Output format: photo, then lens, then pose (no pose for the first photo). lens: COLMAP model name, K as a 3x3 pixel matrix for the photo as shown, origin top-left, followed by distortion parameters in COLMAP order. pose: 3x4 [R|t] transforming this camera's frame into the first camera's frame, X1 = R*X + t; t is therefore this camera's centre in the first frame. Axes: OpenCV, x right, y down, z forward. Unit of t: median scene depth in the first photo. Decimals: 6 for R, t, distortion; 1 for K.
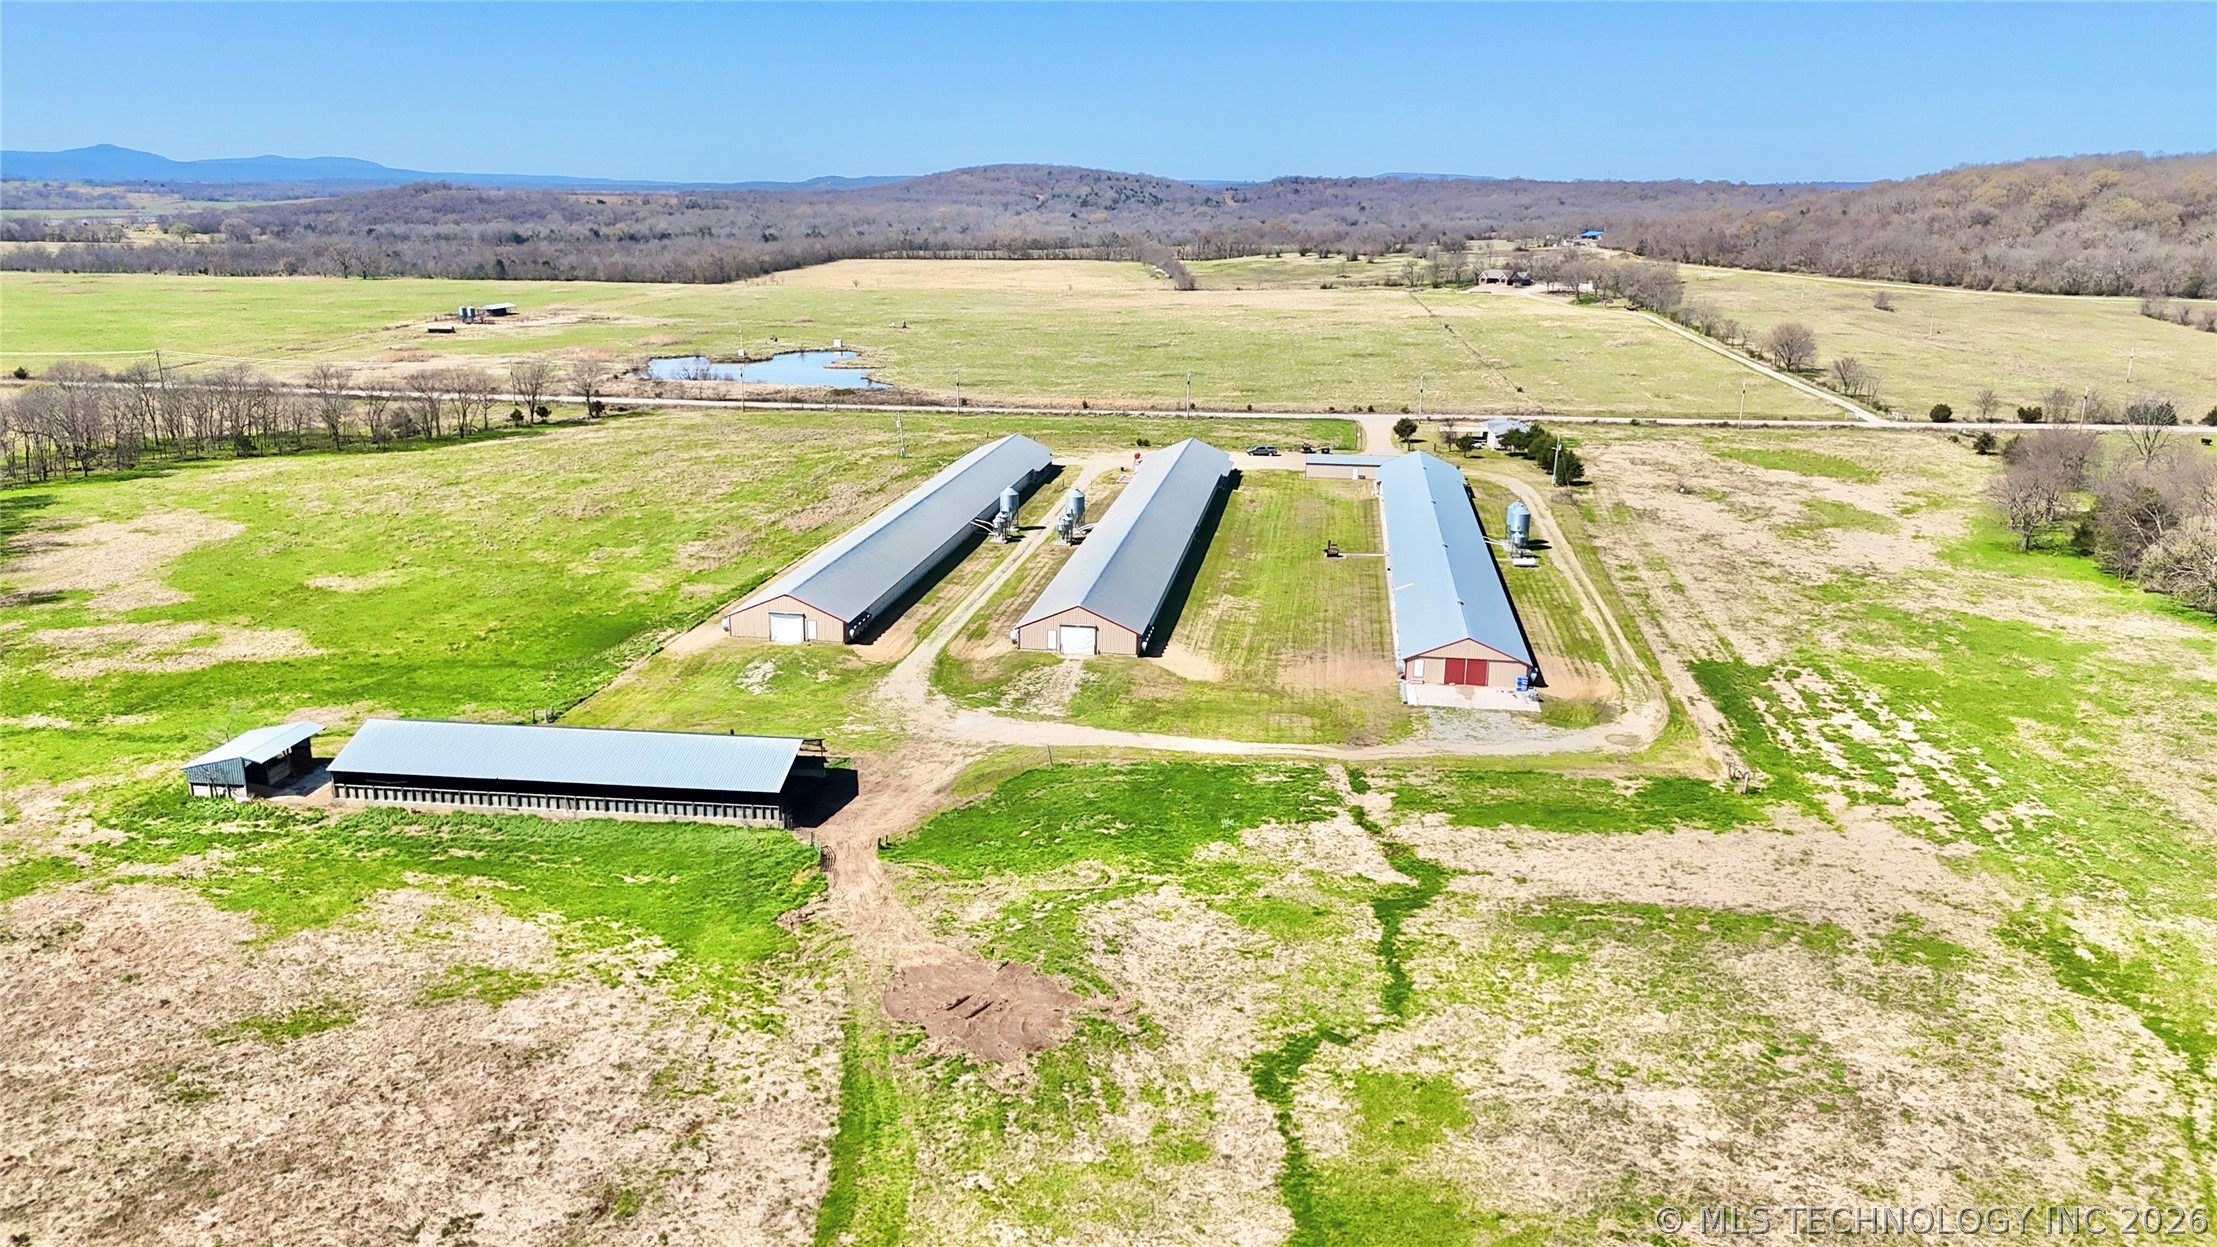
lens RADIAL K [[1622.8, 0, 1108.5], [0, 1622.8, 623.5], [0, 0, 1]] dist [0.081281, -0.090881]
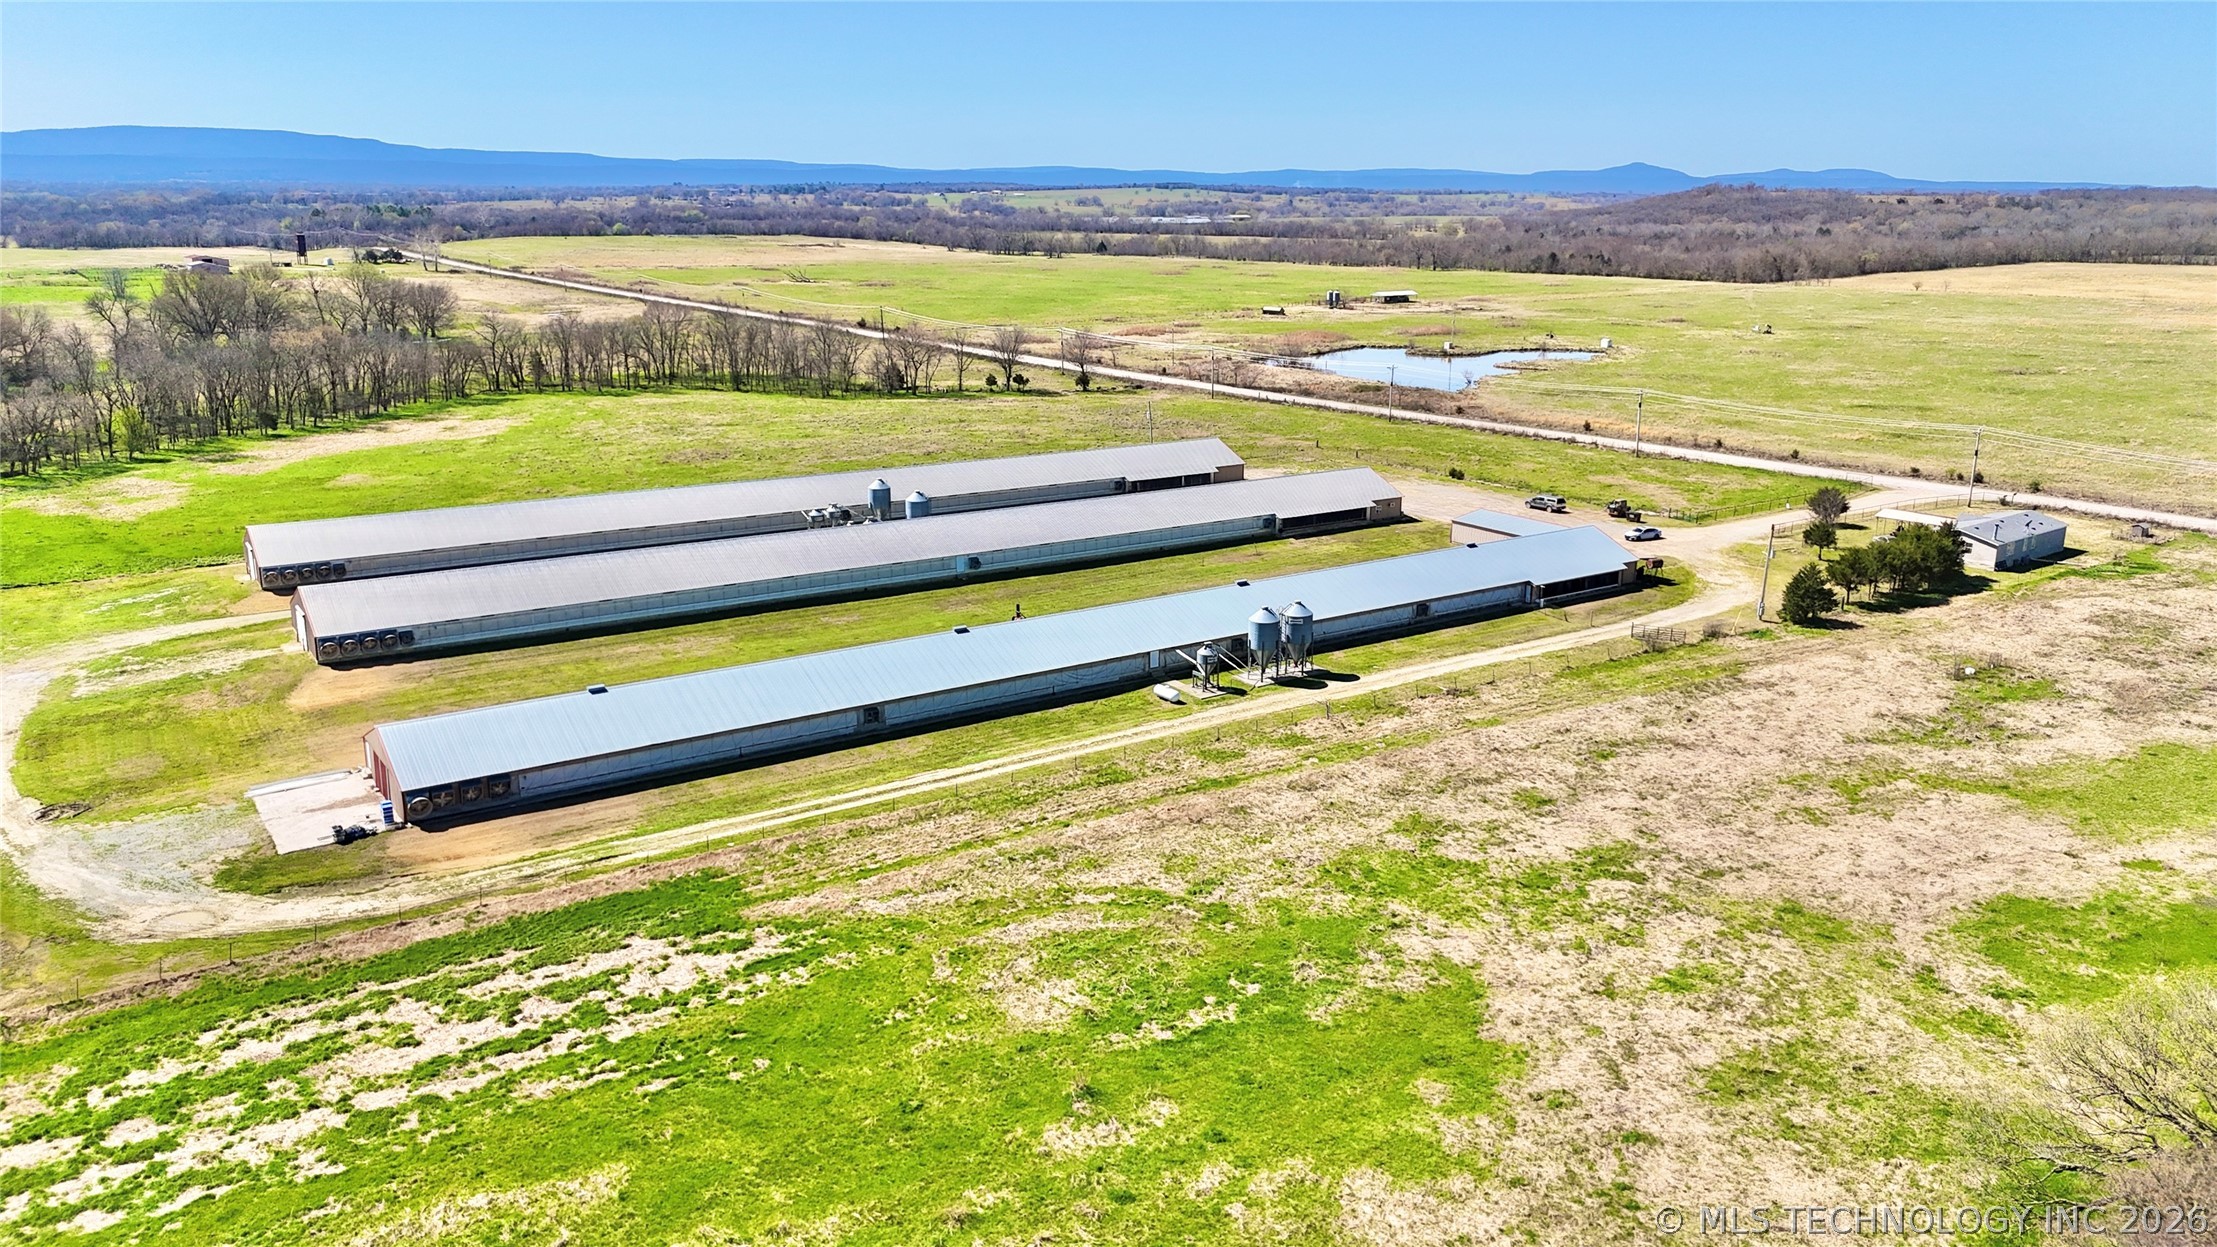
lens RADIAL K [[1622.8, 0, 1108.5], [0, 1622.8, 623.5], [0, 0, 1]] dist [0.081281, -0.090881]
pose [[0.667256, 0.183322, -0.721916, 0.674134], [-0.187725, 0.979340, 0.075180, -0.104290], [0.720784, 0.085358, 0.687884, 0.565949]]
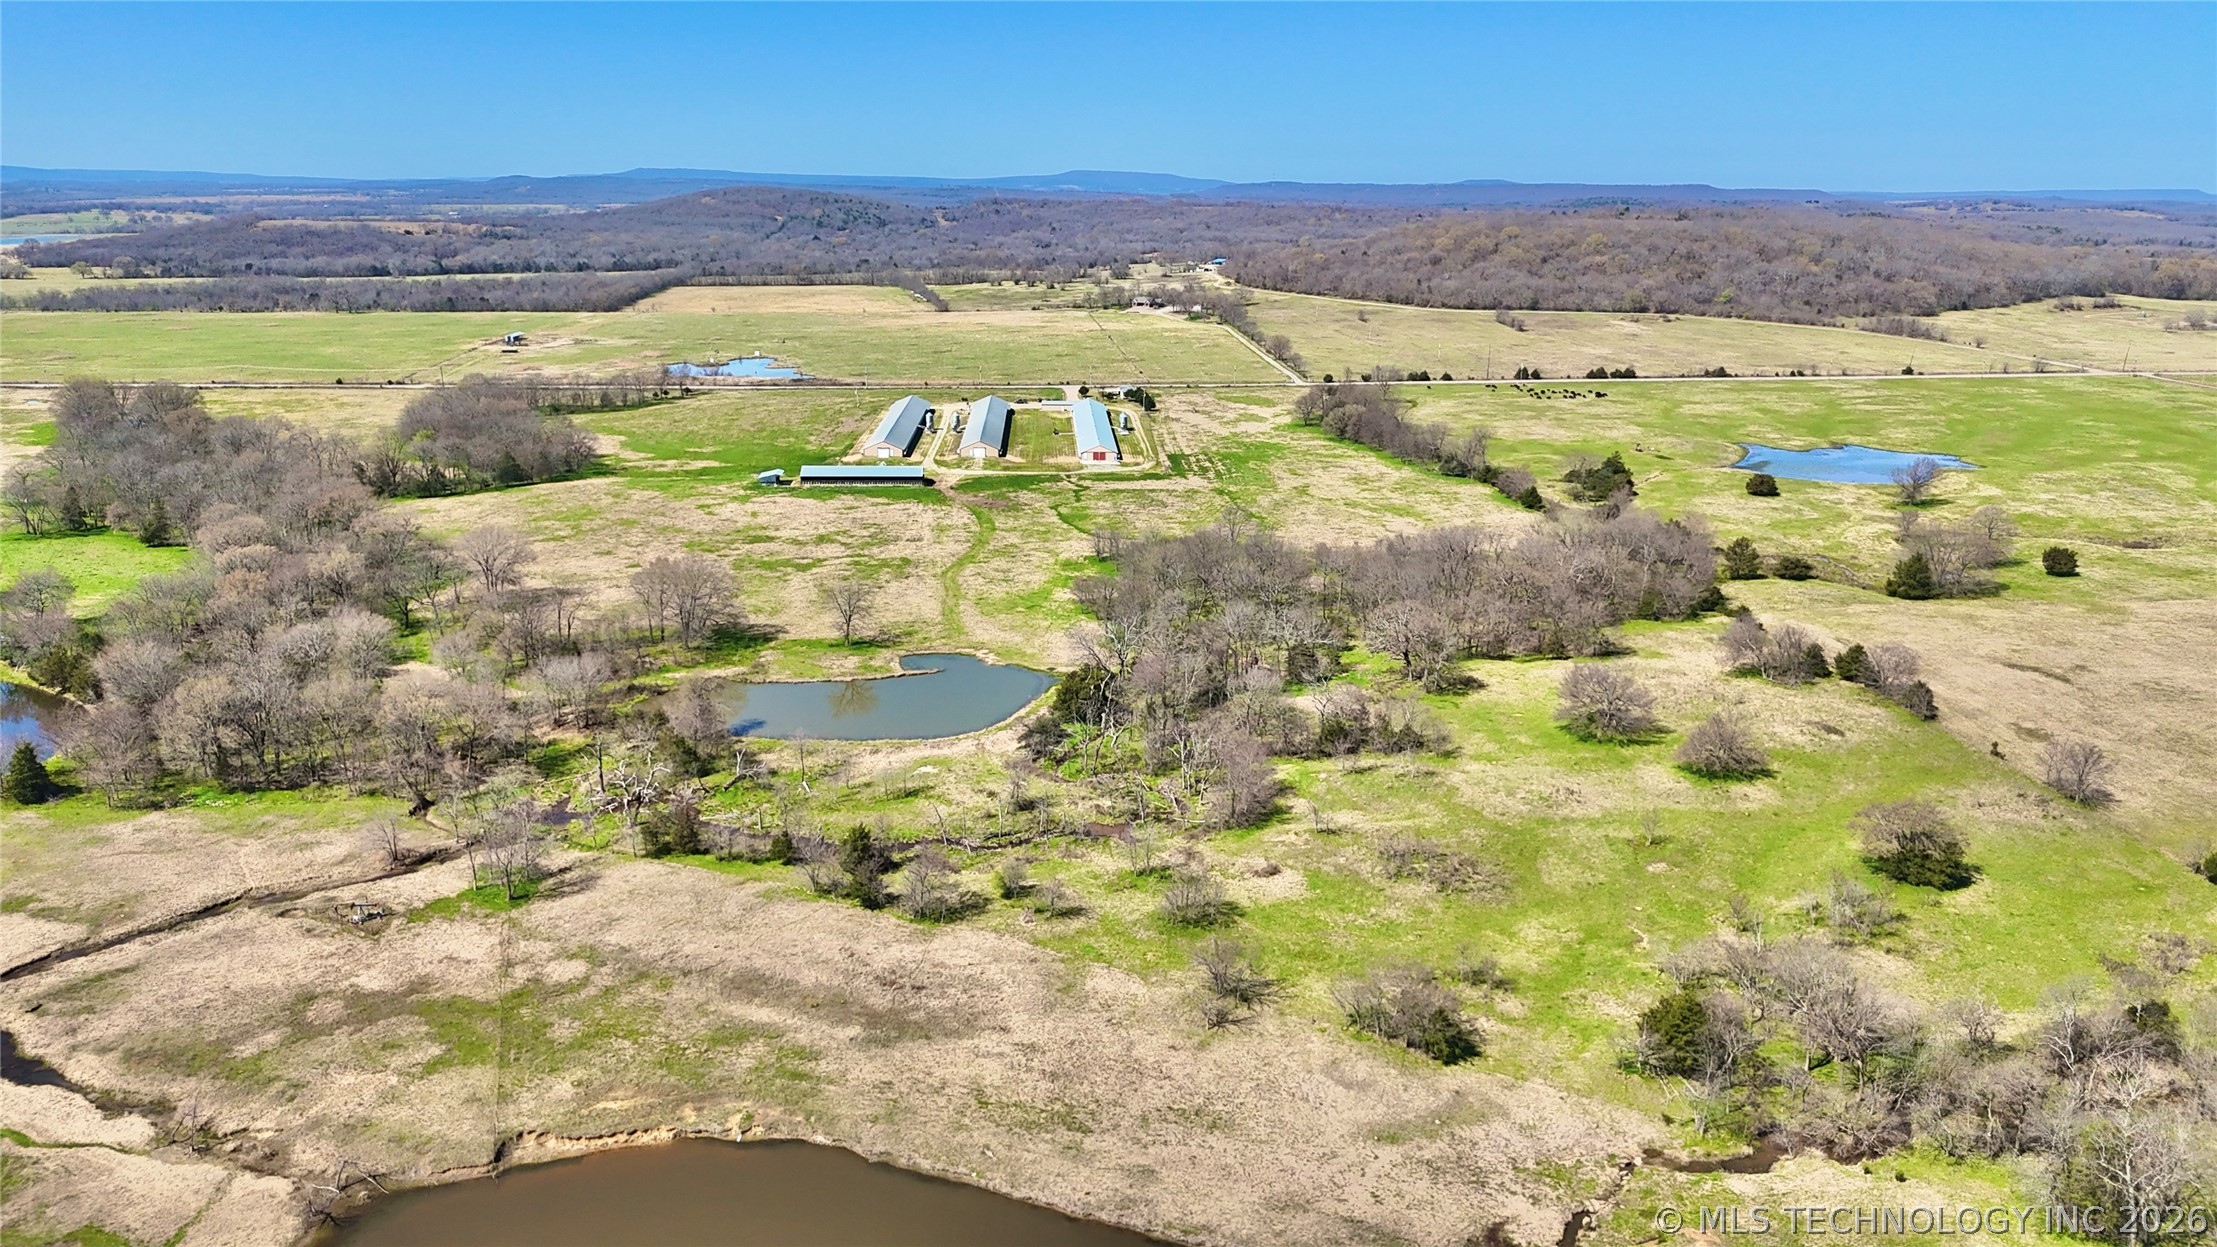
lens RADIAL K [[1616.4, 0, 1108.5], [0, 1616.4, 623.5], [0, 0, 1]] dist [0.091254, -0.113783]
pose [[0.983141, -0.052015, 0.175297, -0.269954], [0.051127, 0.998646, 0.009579, 0.257539], [-0.175558, -0.000455, 0.984469, -1.700249]]
